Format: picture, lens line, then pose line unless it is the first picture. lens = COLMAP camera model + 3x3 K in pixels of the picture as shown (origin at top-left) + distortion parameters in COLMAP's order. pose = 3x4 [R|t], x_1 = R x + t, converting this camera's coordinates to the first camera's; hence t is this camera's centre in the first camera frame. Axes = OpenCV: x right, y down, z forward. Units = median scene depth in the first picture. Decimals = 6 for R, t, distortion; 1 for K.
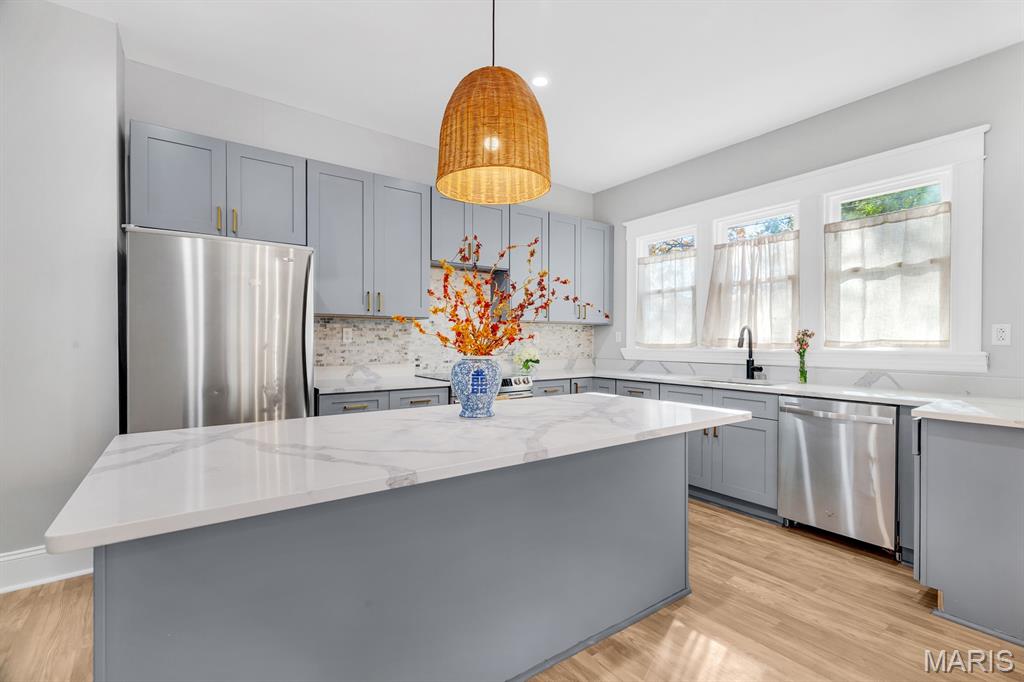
lens RADIAL K [[458.8, 0, 508.2], [0, 458.8, 339.6], [0, 0, 1]] dist [0.004190, 0.000237]
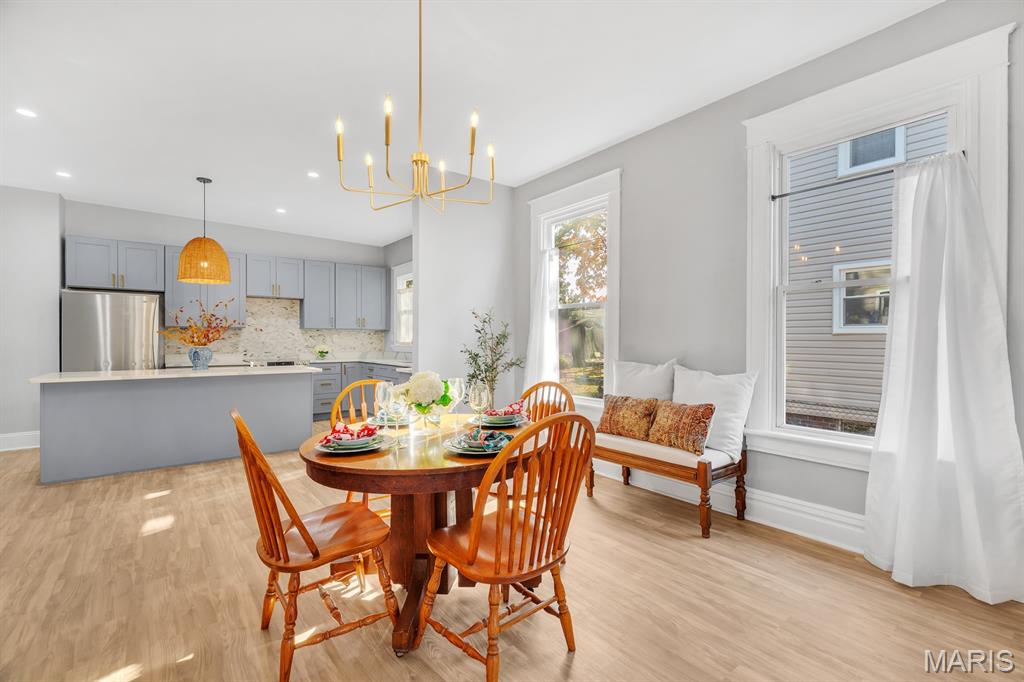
lens RADIAL K [[458.8, 0, 517.4], [0, 458.8, 341.3], [0, 0, 1]] dist [0.004190, 0.000237]
pose [[0.998983, -0.000013, 0.045089, 0.824834], [-0.000113, 0.999996, 0.002783, 0.001406], [-0.045089, -0.002786, 0.998979, -0.861186]]
